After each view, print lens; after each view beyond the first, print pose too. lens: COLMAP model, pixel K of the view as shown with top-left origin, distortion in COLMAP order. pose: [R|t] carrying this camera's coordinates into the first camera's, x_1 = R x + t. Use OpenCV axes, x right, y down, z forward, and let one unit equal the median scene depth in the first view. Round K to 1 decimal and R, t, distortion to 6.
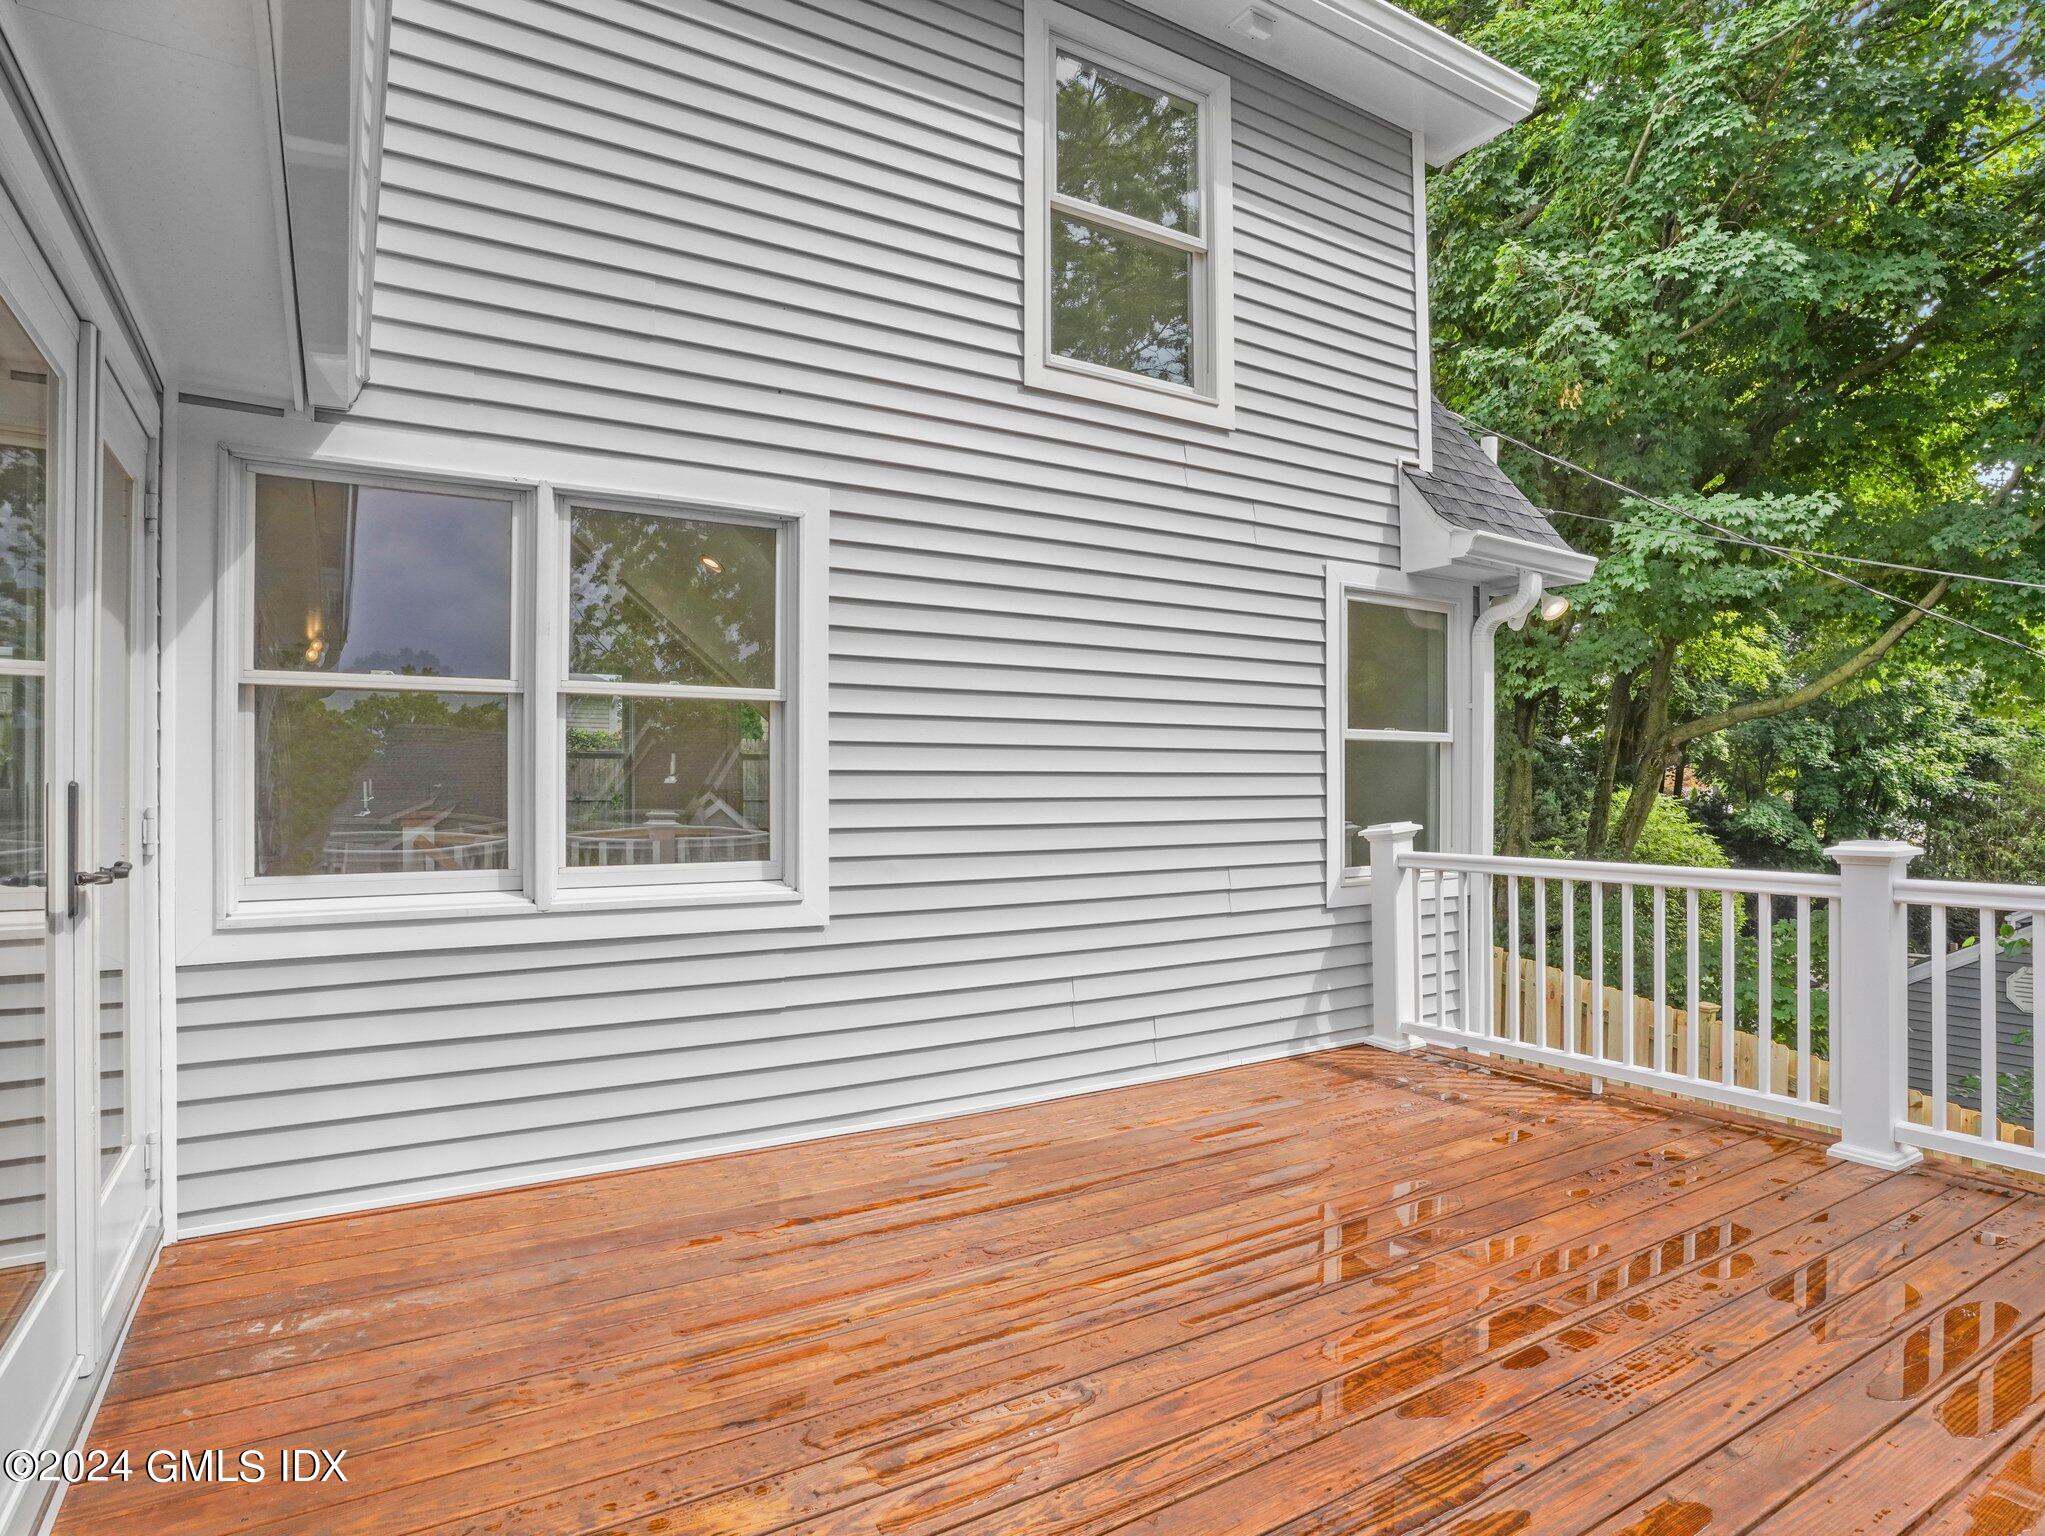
lens RADIAL K [[1152.0, 0, 1023.5], [0, 1152.0, 778.7], [0, 0, 1]] dist [-0.072936, 0.030211]
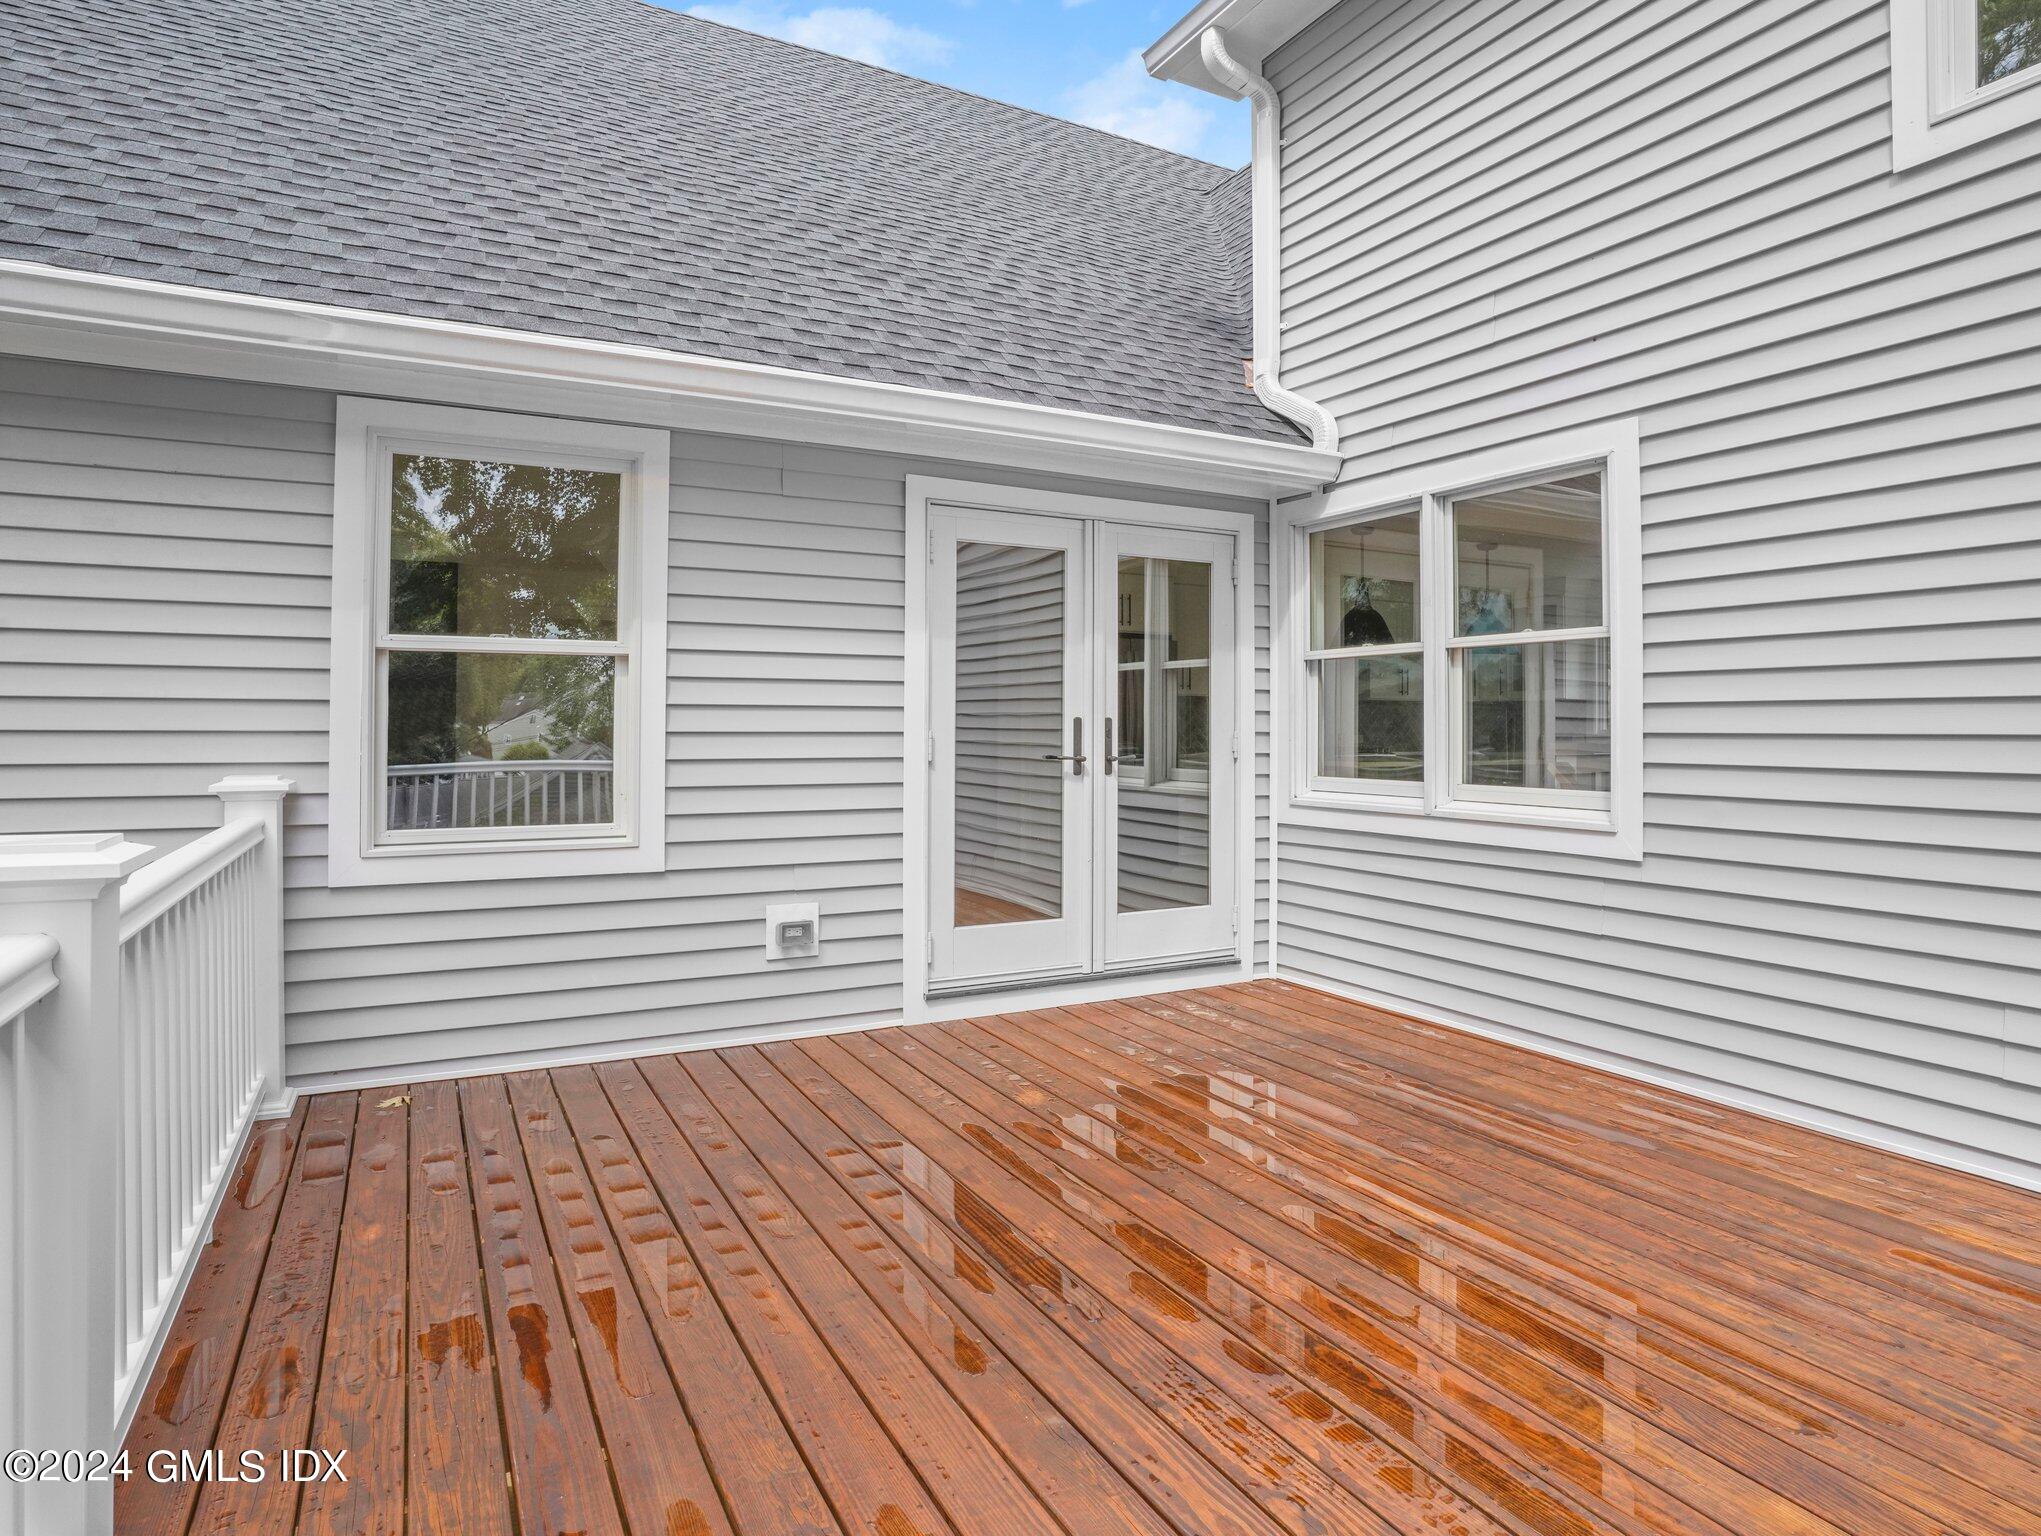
lens RADIAL K [[1149.7, 0, 999.2], [0, 1149.7, 708.4], [0, 0, 1]] dist [-0.072936, 0.030211]
pose [[-0.077964, -0.013389, -0.996866, 0.924255], [0.004229, 0.999896, -0.013760, 0.008382], [0.996947, -0.005289, -0.077899, 0.592516]]
